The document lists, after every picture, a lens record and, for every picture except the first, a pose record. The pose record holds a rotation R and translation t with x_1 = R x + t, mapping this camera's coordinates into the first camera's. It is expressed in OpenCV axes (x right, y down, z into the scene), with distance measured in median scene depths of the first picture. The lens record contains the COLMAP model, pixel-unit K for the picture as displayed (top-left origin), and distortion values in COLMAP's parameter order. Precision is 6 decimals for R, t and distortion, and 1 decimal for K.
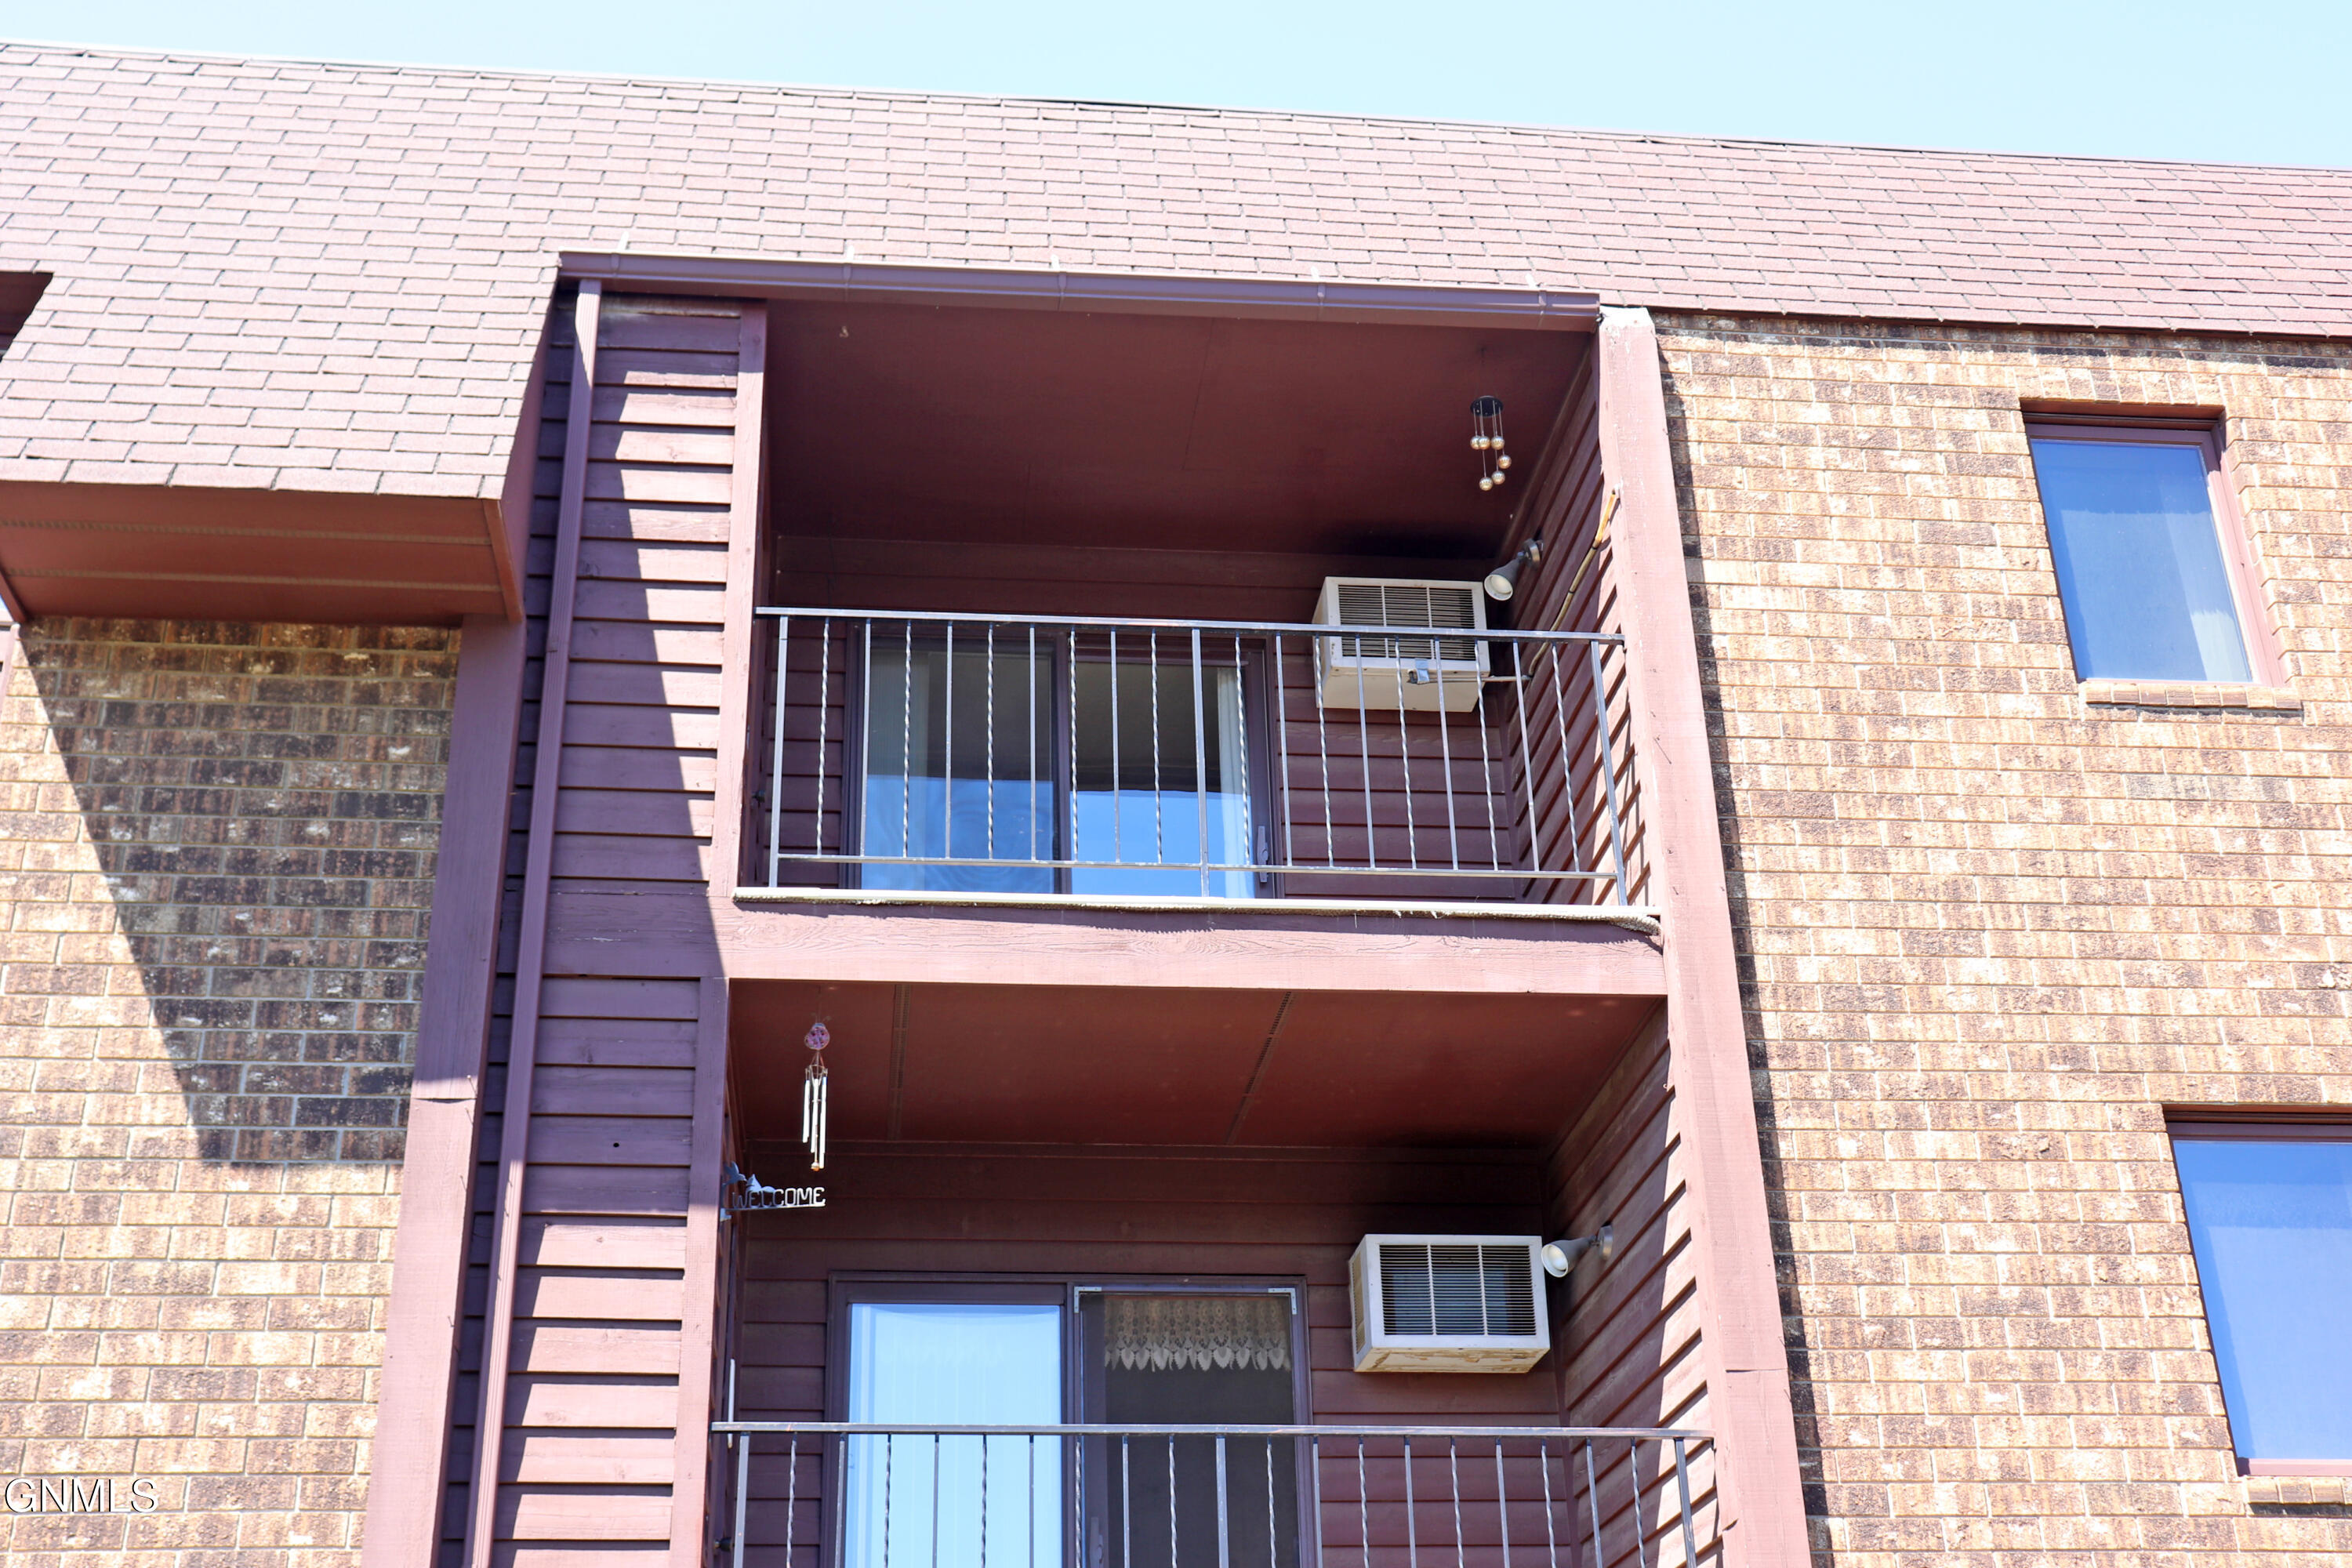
lens RADIAL K [[2764.5, 0, 1171.0], [0, 2764.5, 779.8], [0, 0, 1]] dist [0.017347, 0.000000]
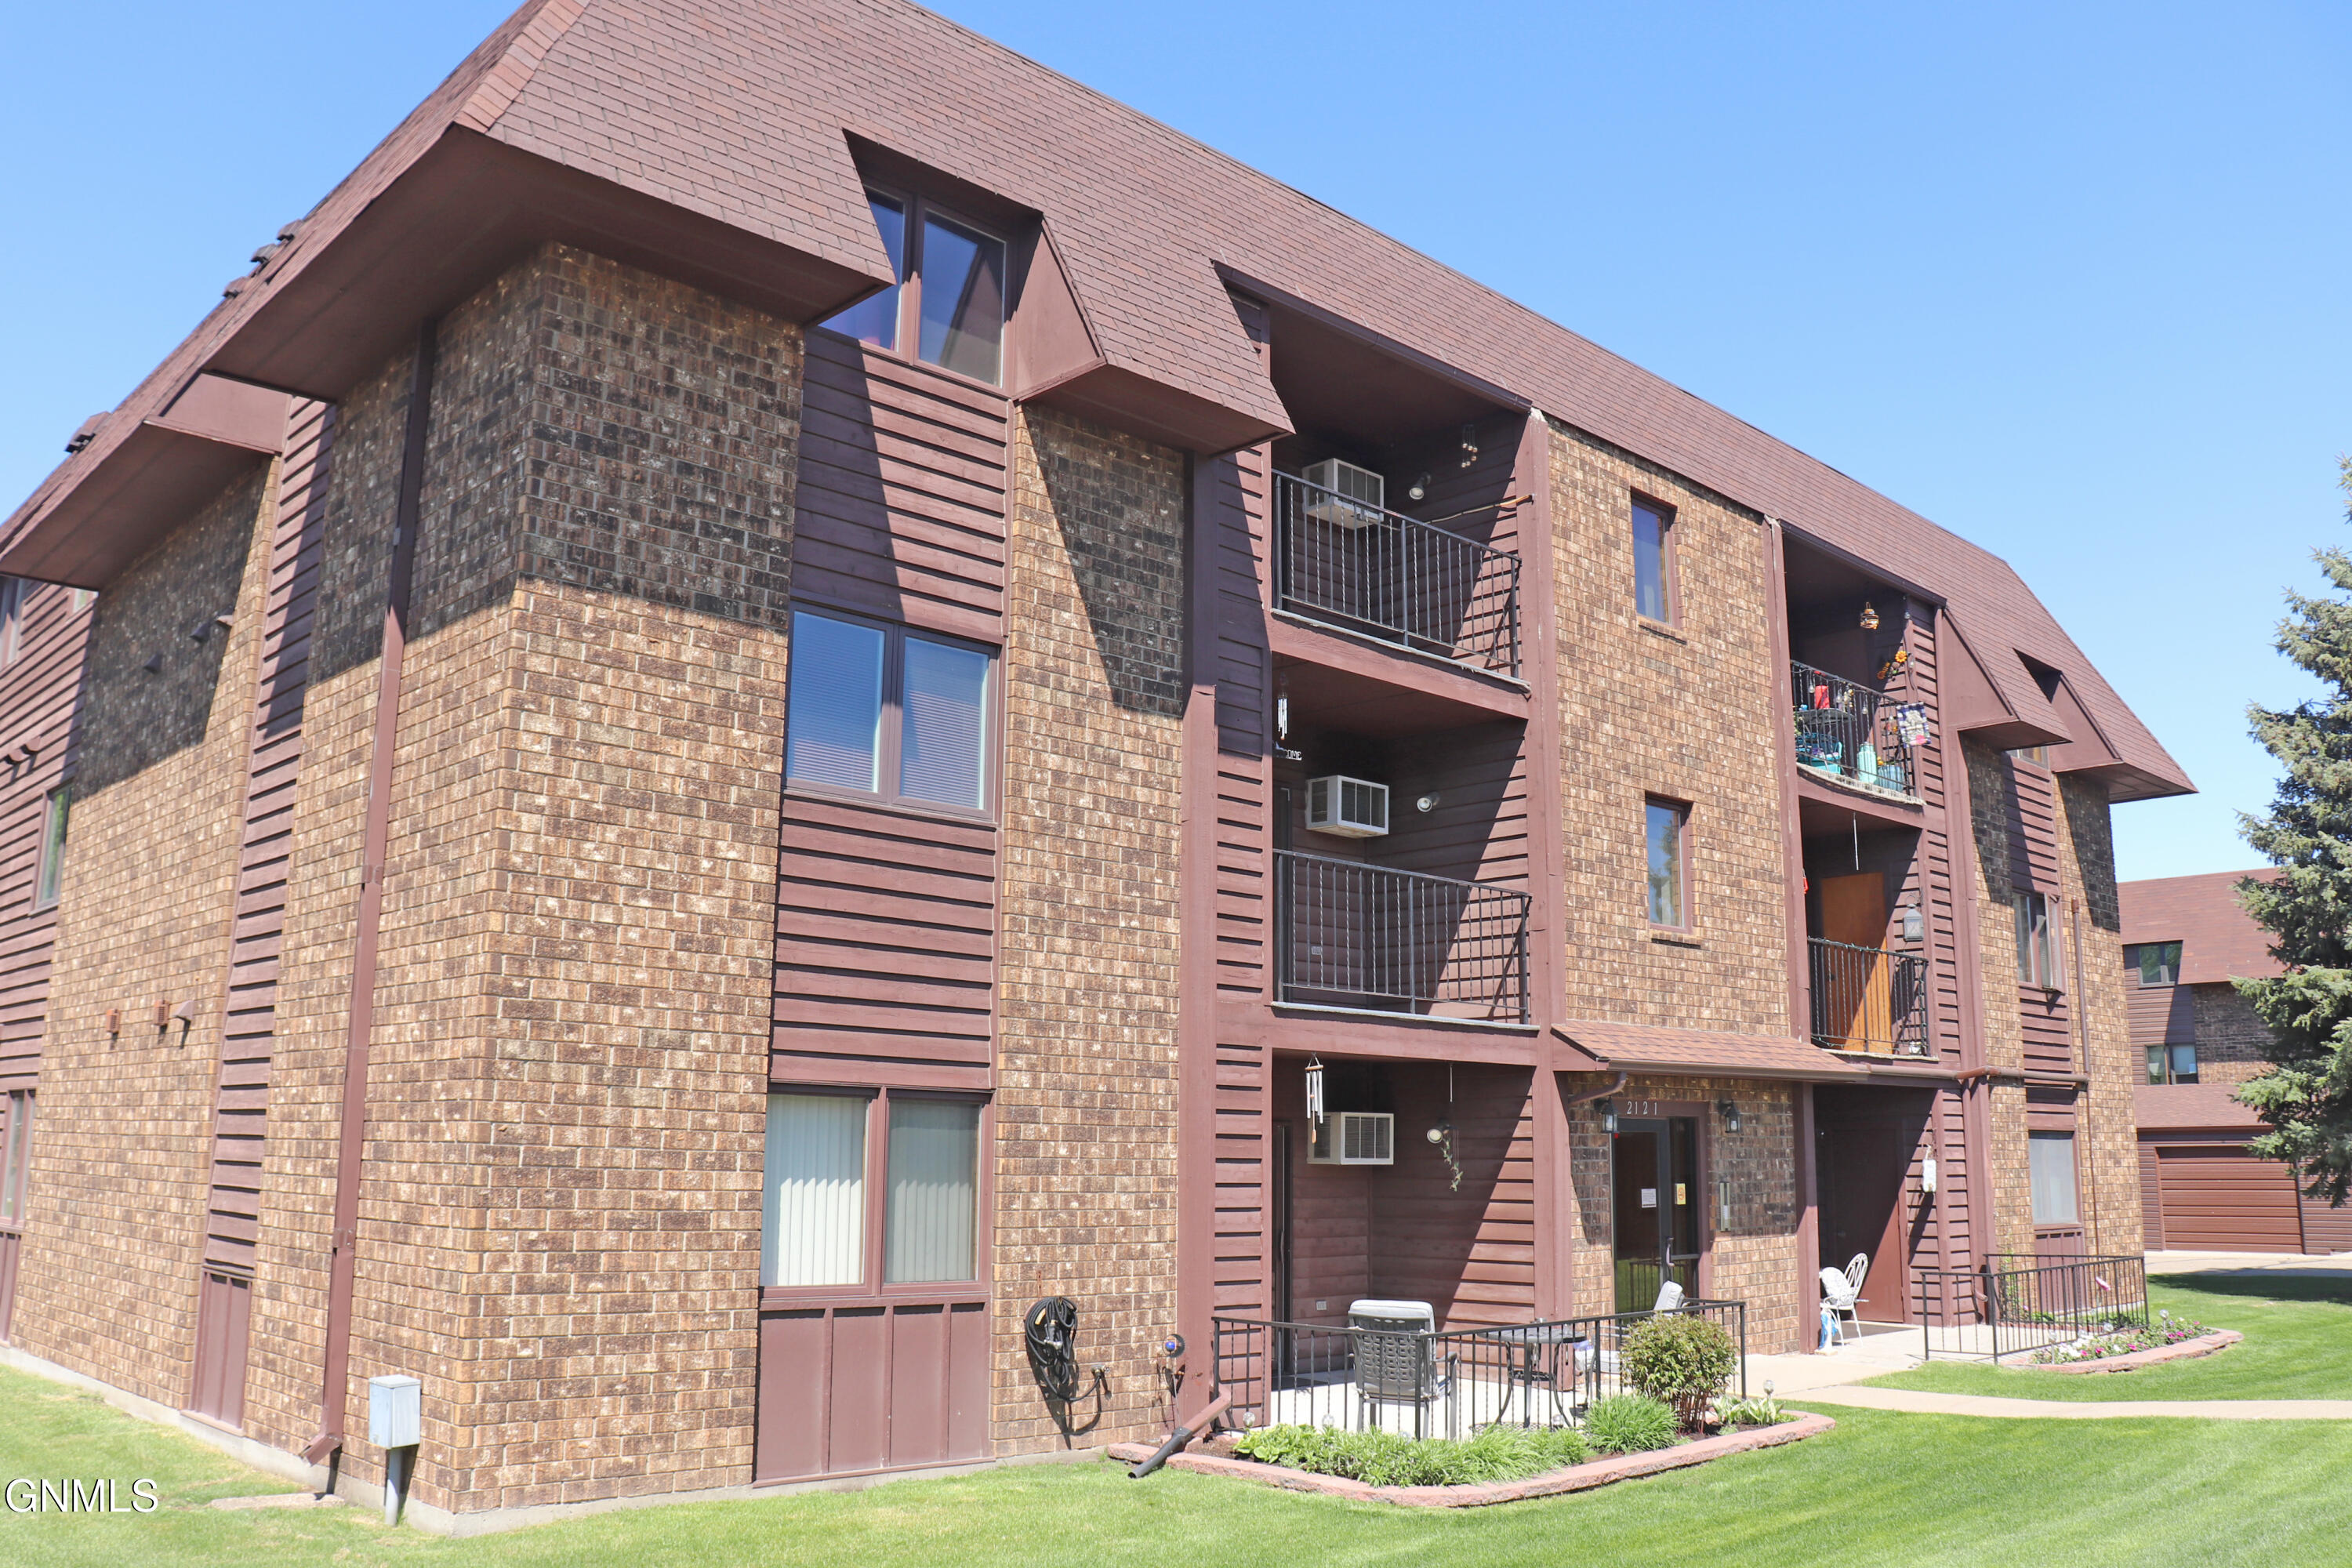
lens RADIAL K [[1948.5, 0, 1171.9], [0, 1948.5, 788.5], [0, 0, 1]] dist [-0.172956, 0.147993]
pose [[0.793110, 0.144426, 0.591707, -1.132637], [-0.300117, 0.938026, 0.173312, -0.071555], [-0.530006, -0.315037, 0.787303, -0.223790]]
